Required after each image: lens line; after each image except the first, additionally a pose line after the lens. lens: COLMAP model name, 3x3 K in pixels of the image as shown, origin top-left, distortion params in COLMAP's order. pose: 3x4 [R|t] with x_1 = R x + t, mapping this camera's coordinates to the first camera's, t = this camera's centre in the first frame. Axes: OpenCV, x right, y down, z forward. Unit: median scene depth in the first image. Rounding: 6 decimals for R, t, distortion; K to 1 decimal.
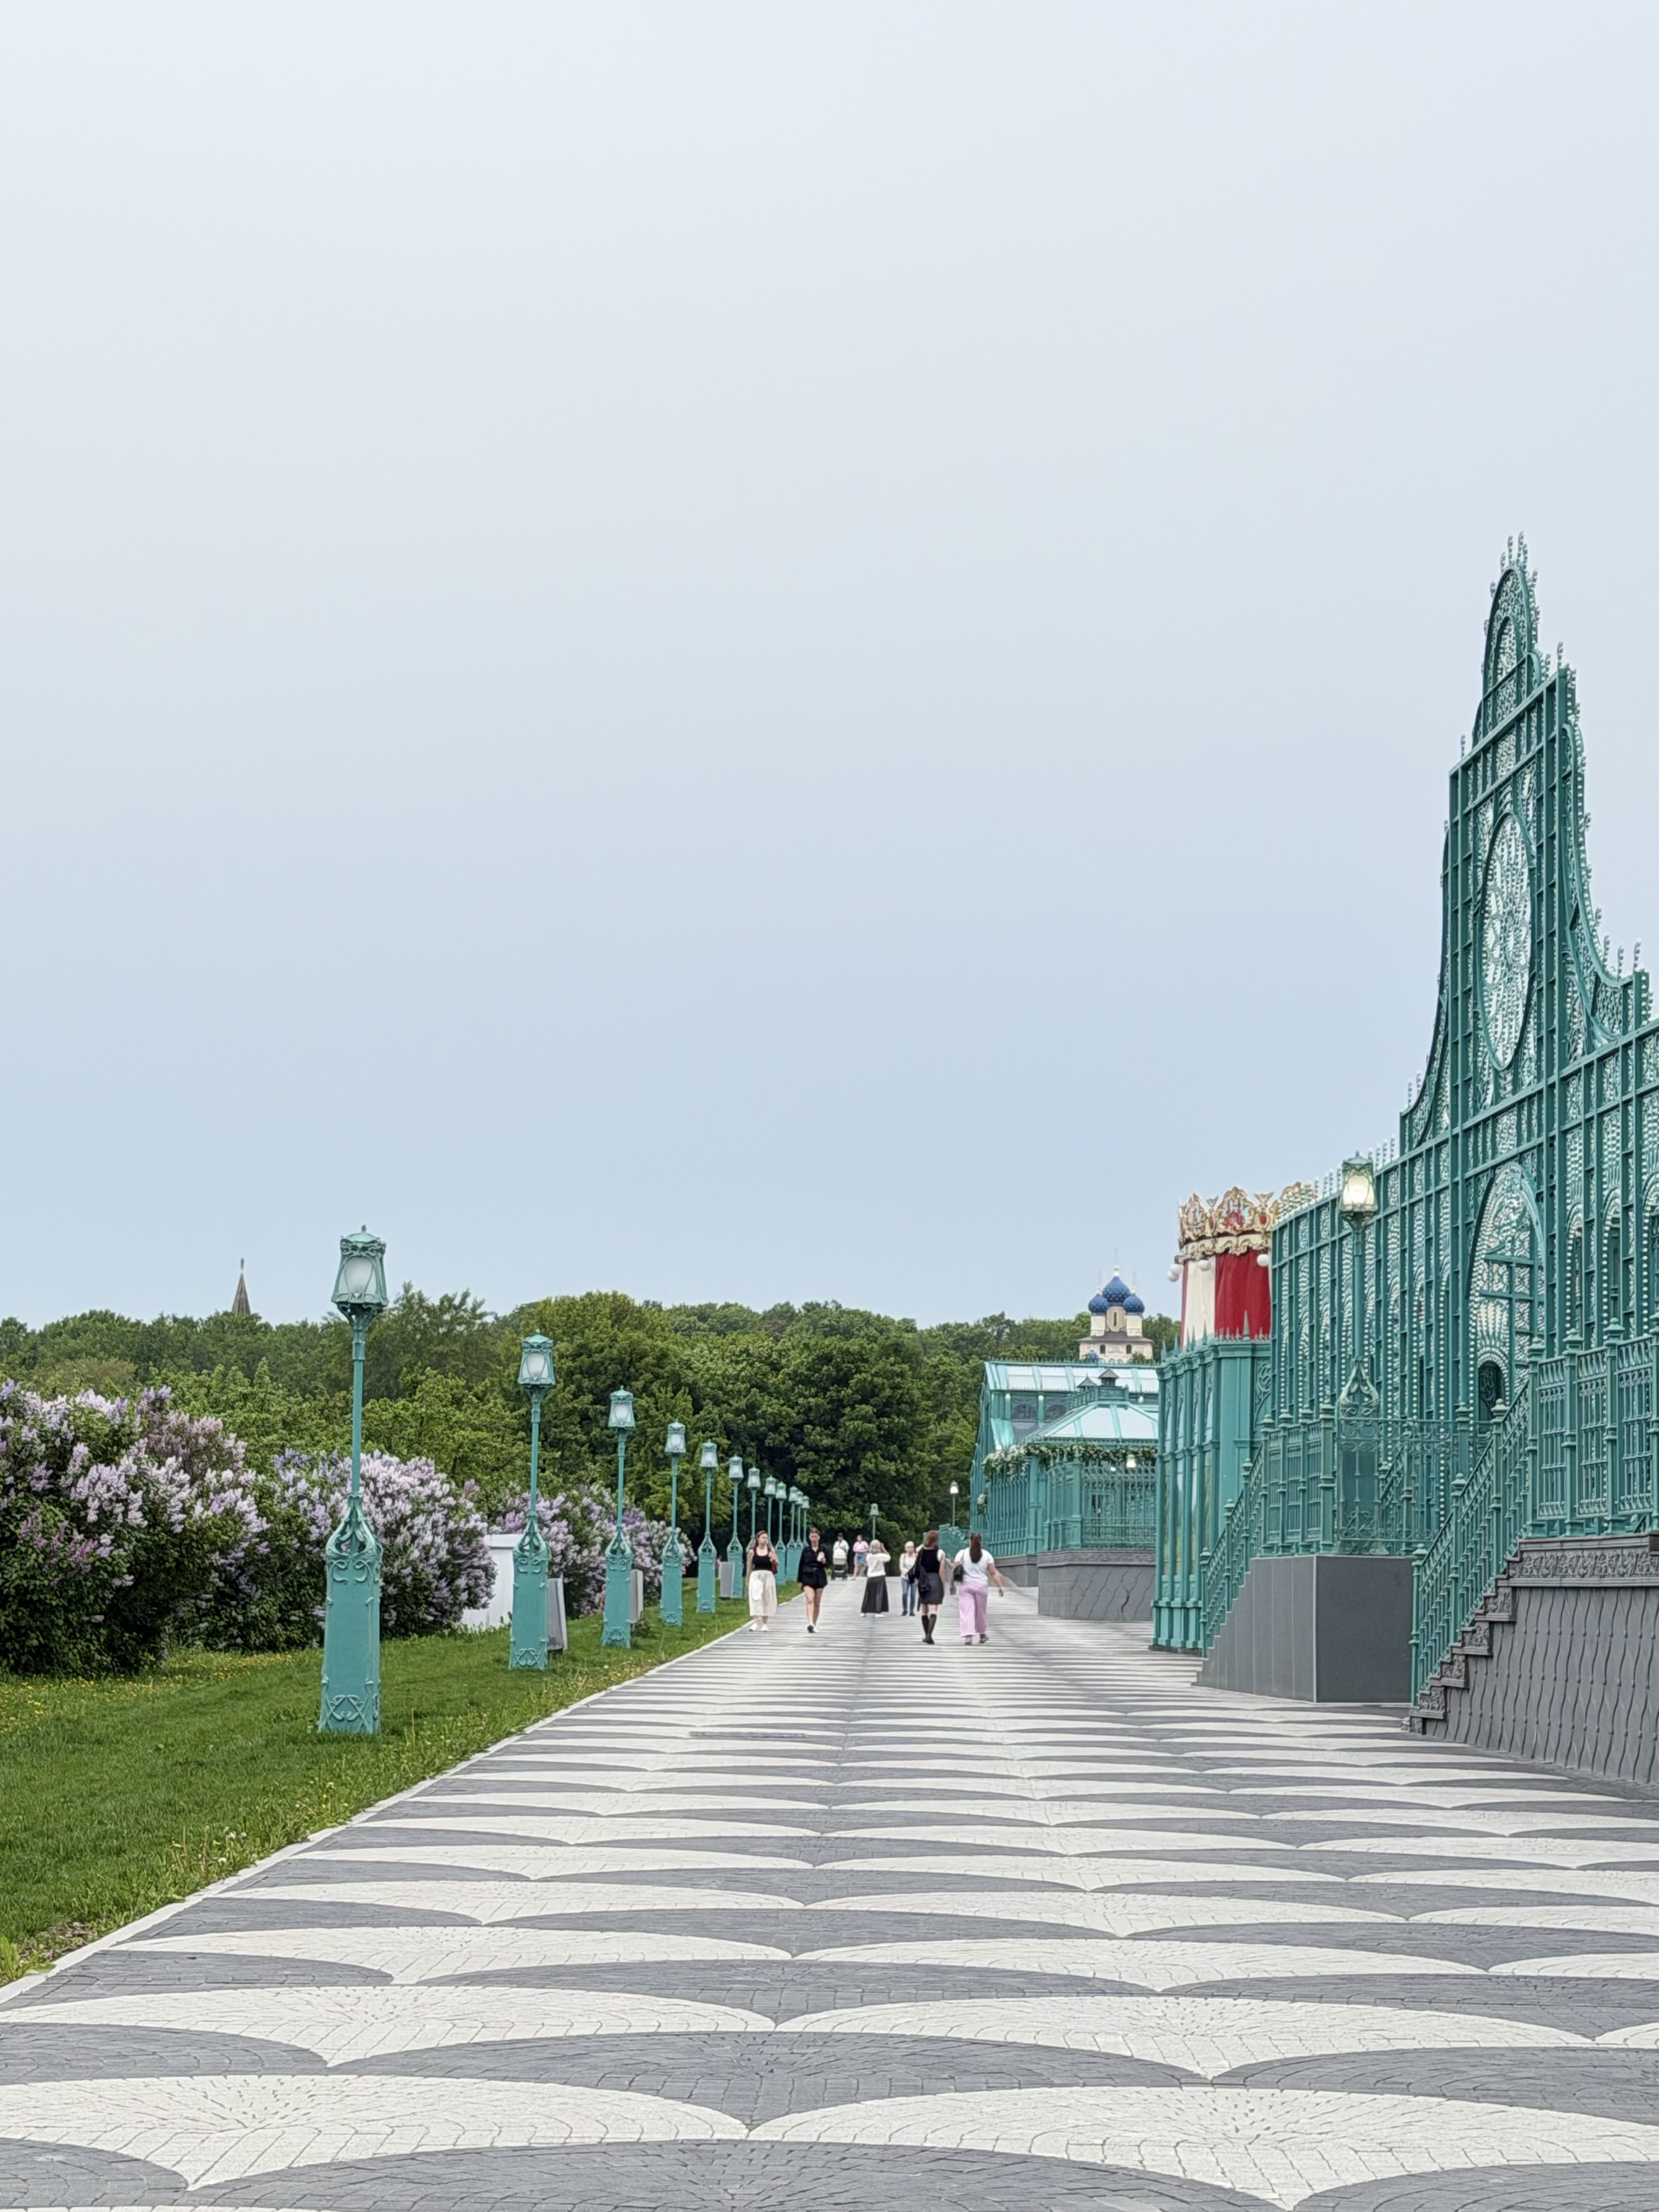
lens RADIAL K [[4516.9, 0, 830.0], [0, 4516.9, 1106.1], [0, 0, 1]] dist [-0.016004, 0.000000]
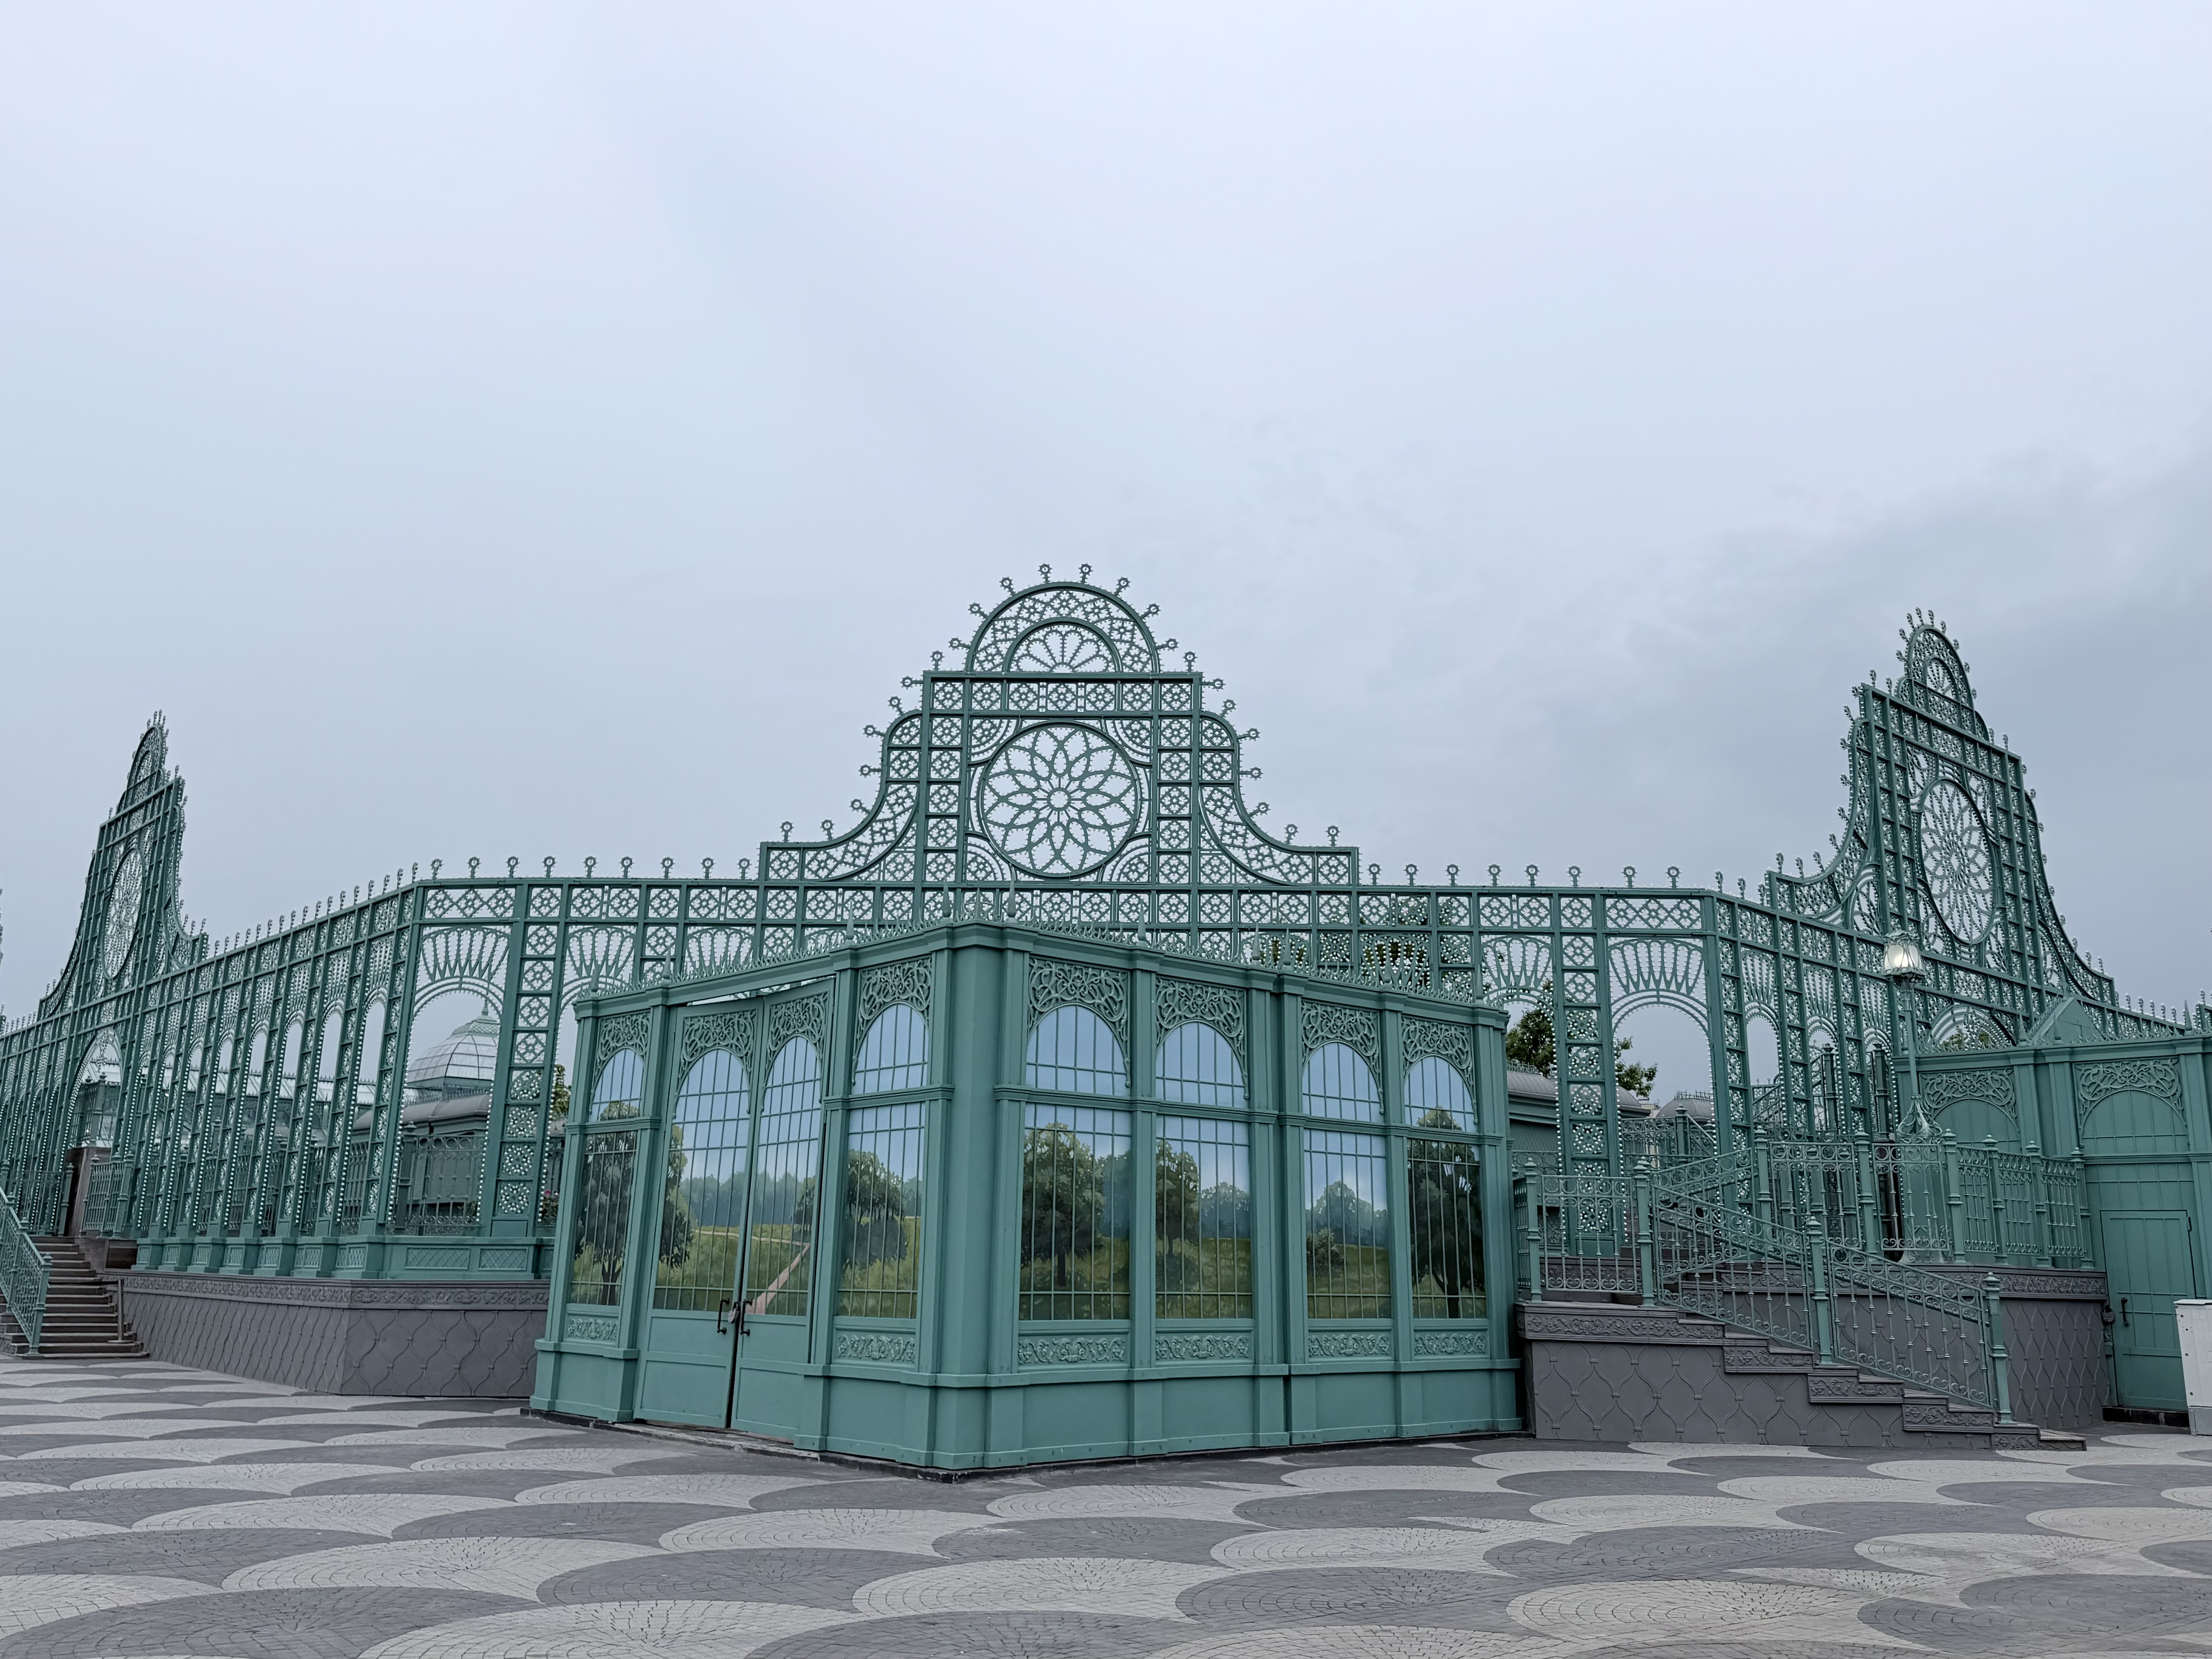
lens RADIAL K [[1822.6, 0, 1105.7], [0, 1822.6, 832.2], [0, 0, 1]] dist [-0.034885, -0.005070]
pose [[0.774629, 0.159335, 0.612015, -0.001617], [-0.082143, 0.984893, -0.152443, 0.012290], [-0.627059, 0.067814, 0.776015, 0.138099]]
